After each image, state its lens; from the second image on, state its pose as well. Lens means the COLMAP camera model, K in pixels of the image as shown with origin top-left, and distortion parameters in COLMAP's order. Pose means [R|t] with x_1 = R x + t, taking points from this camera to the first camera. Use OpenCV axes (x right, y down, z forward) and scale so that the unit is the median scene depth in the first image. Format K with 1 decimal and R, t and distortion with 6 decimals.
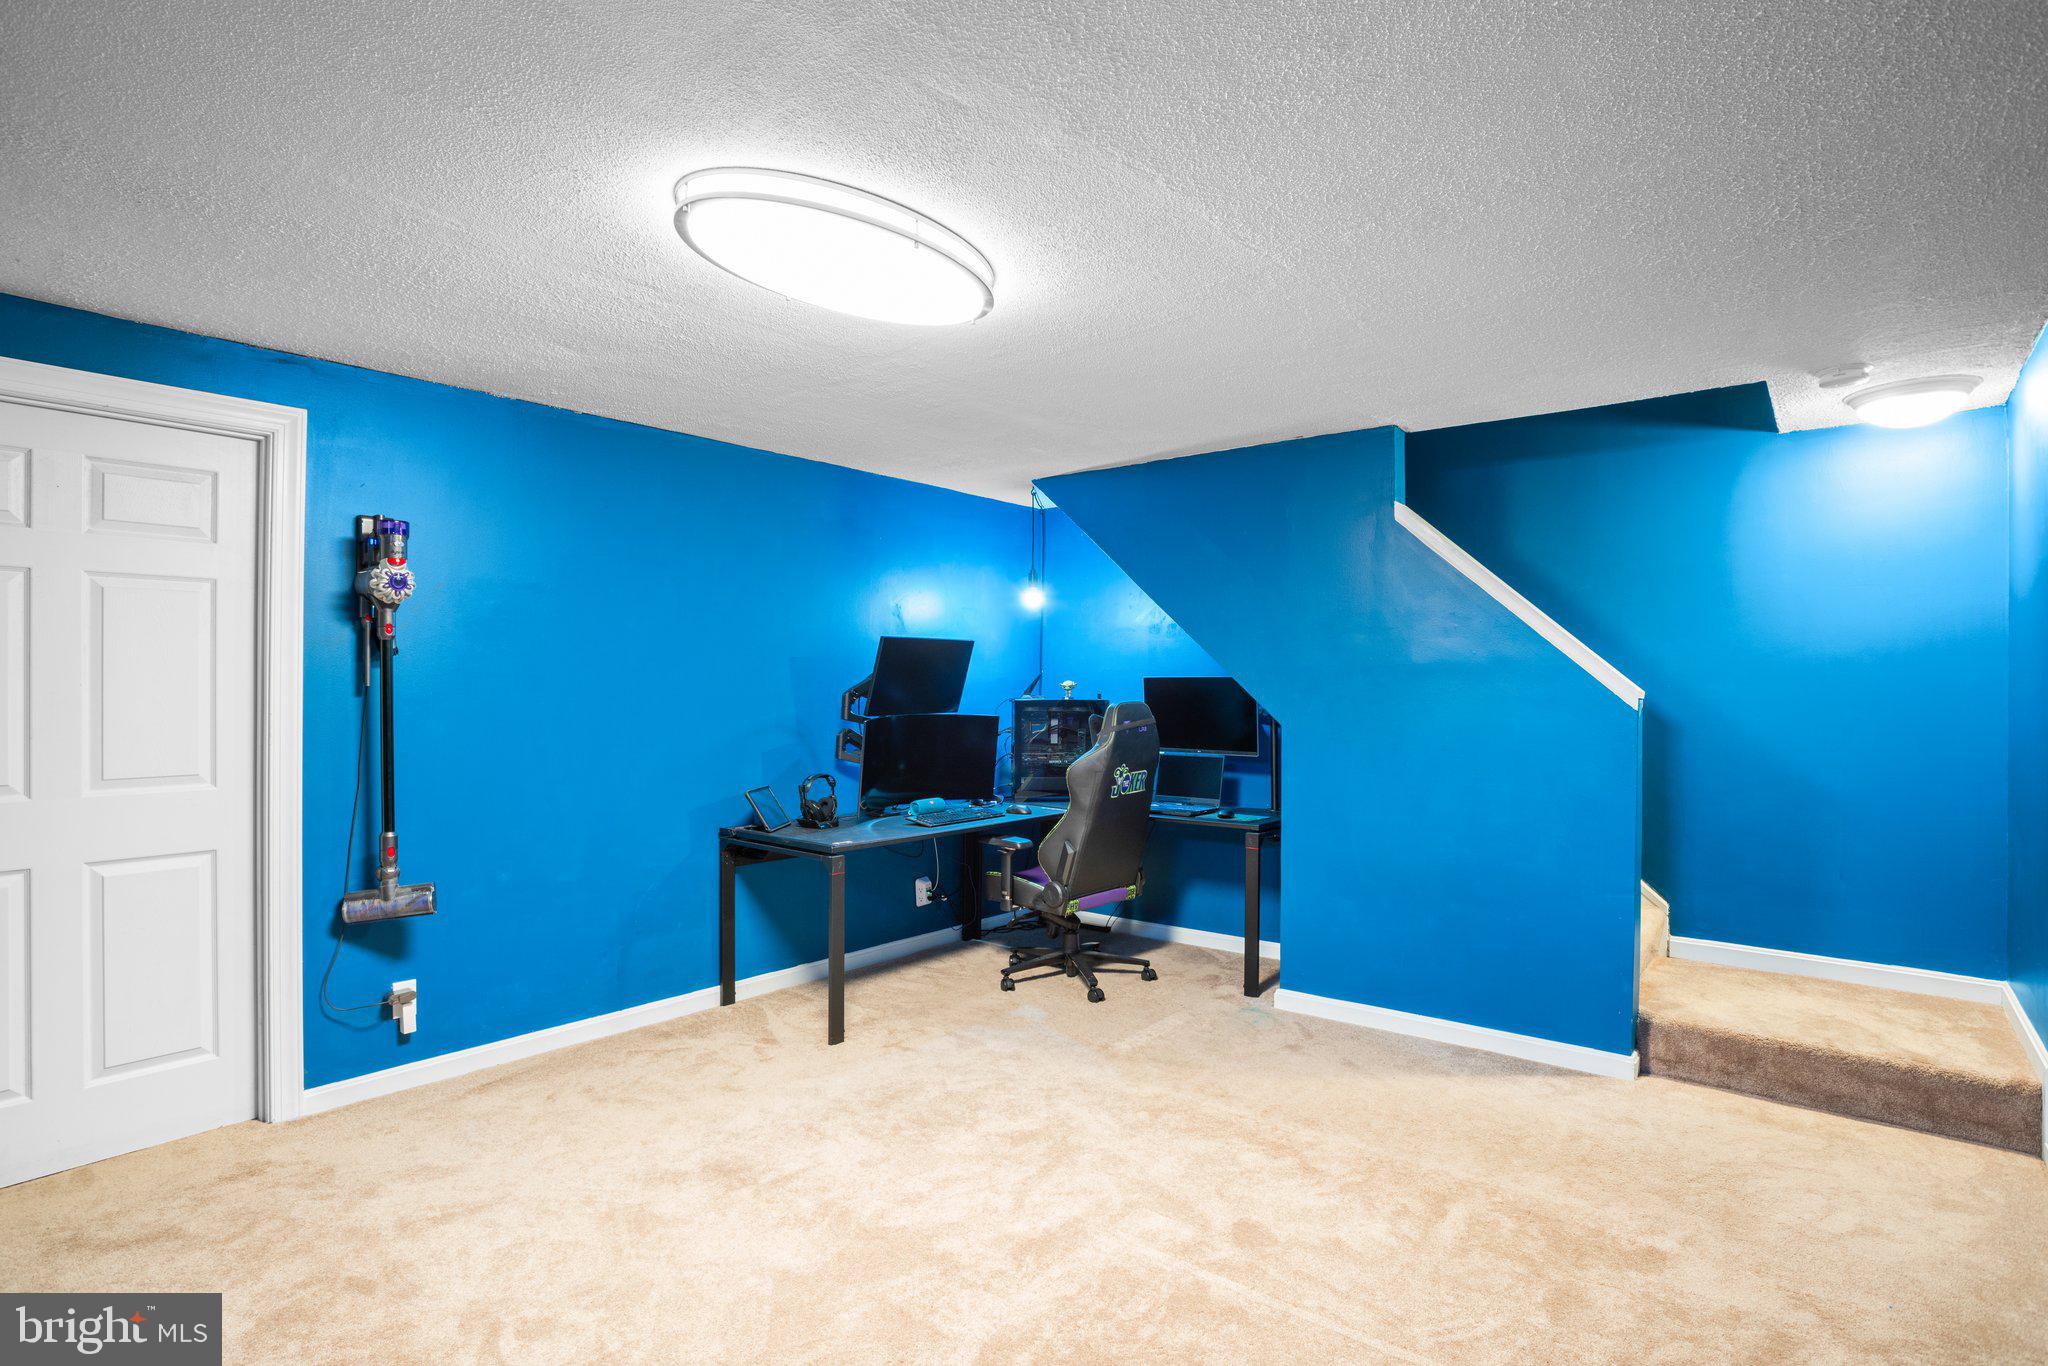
lens RADIAL K [[1052.6, 0, 1024.0], [0, 1052.6, 683.0], [0, 0, 1]] dist [-0.080193, 0.038304]
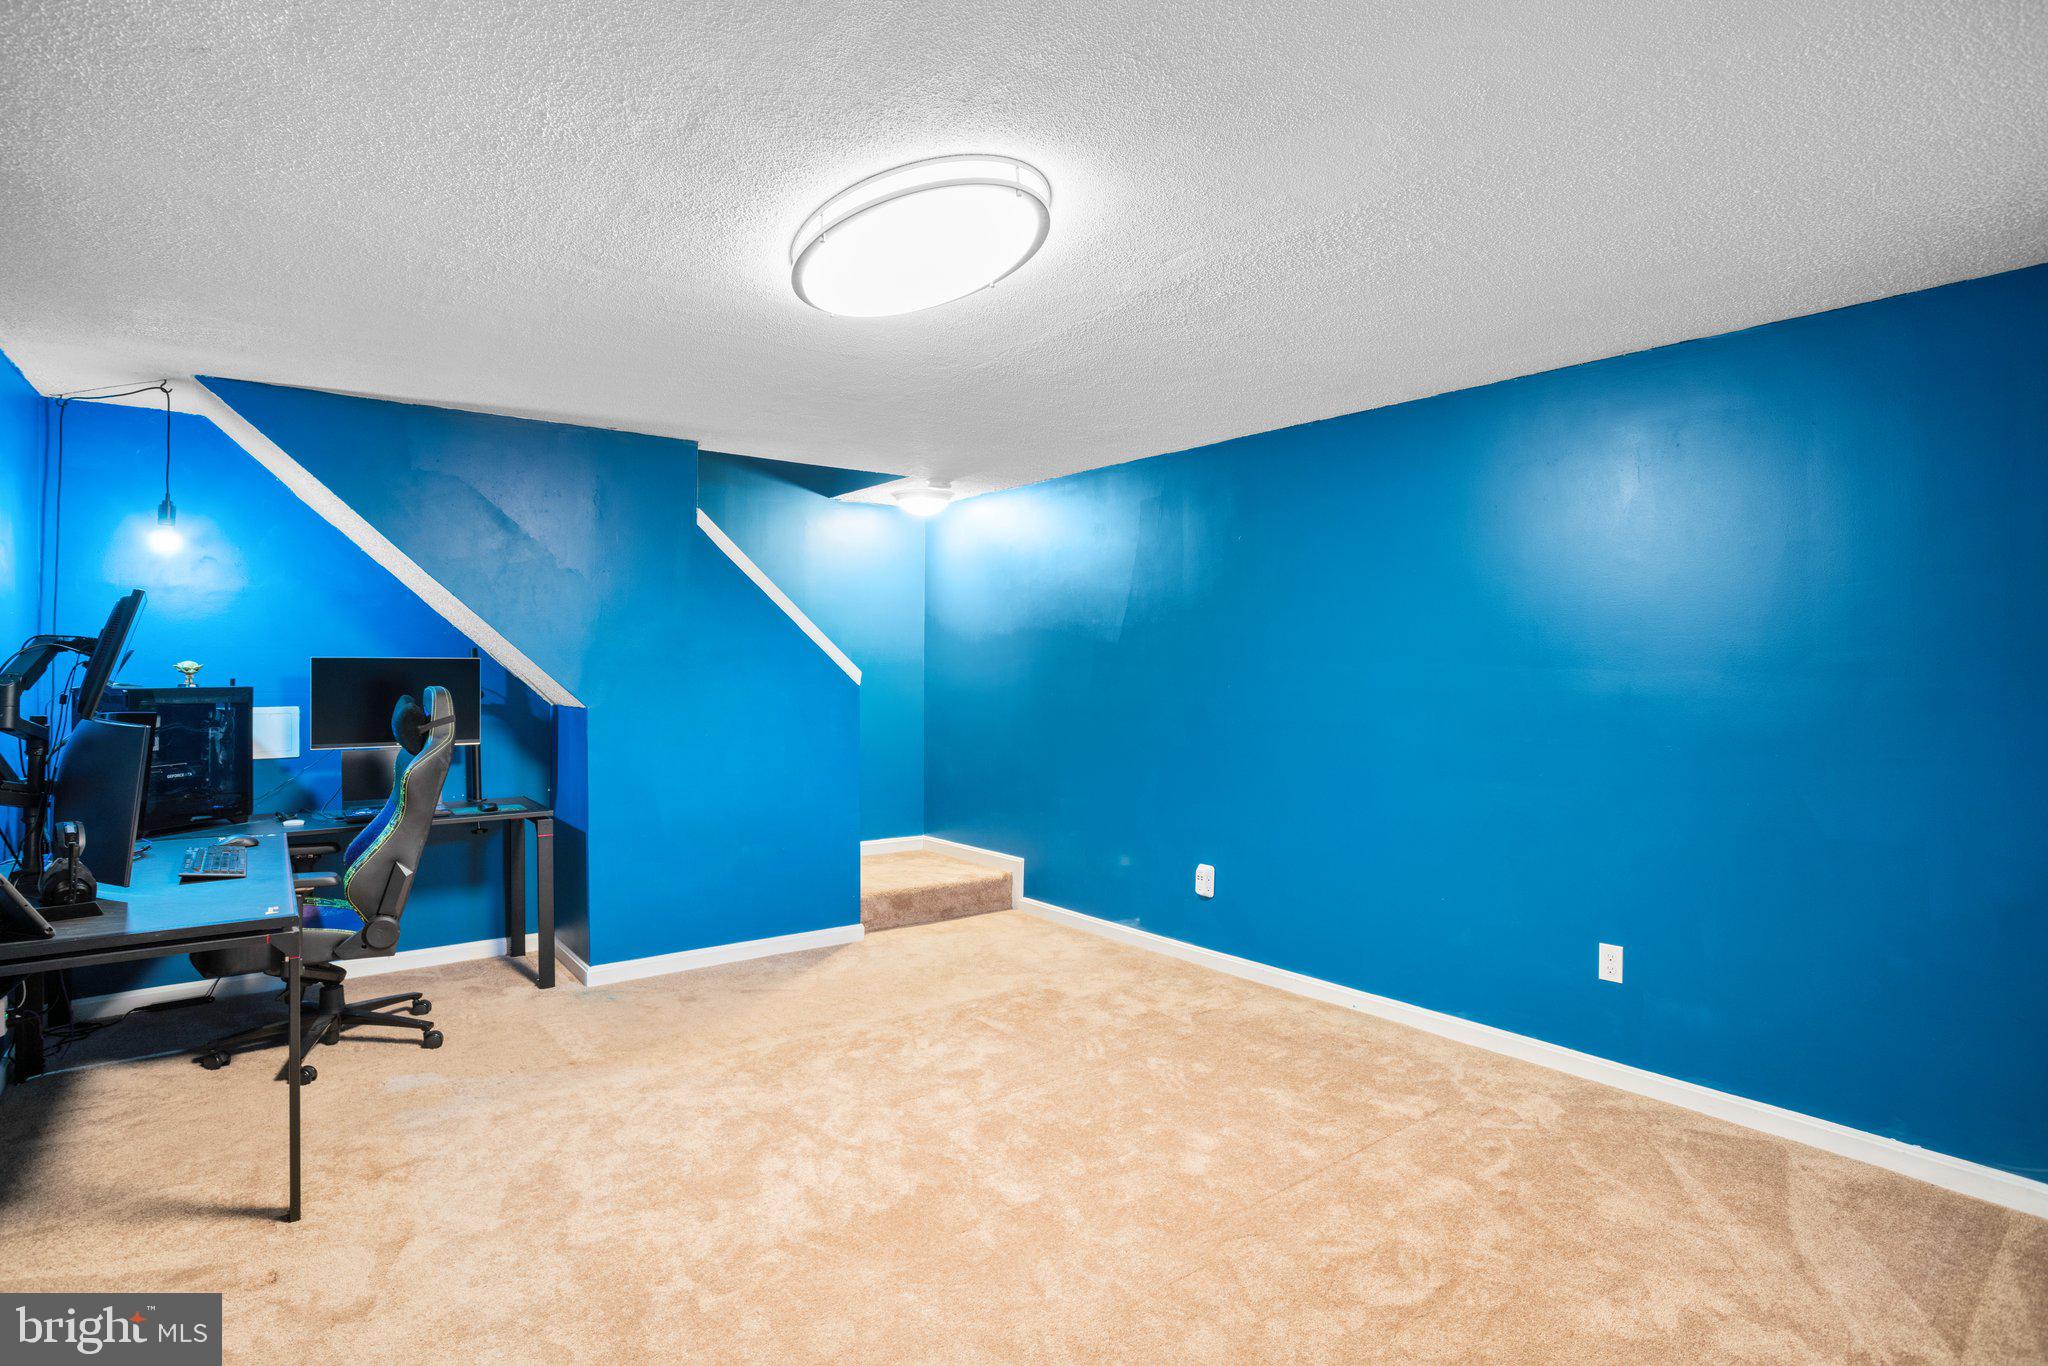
lens RADIAL K [[1052.6, 0, 1024.0], [0, 1052.6, 683.0], [0, 0, 1]] dist [-0.080193, 0.038304]
pose [[0.189862, -0.017947, 0.981647, -0.812471], [-0.008855, 0.999761, 0.019991, -0.008770], [-0.981771, -0.012488, 0.189658, 0.490481]]
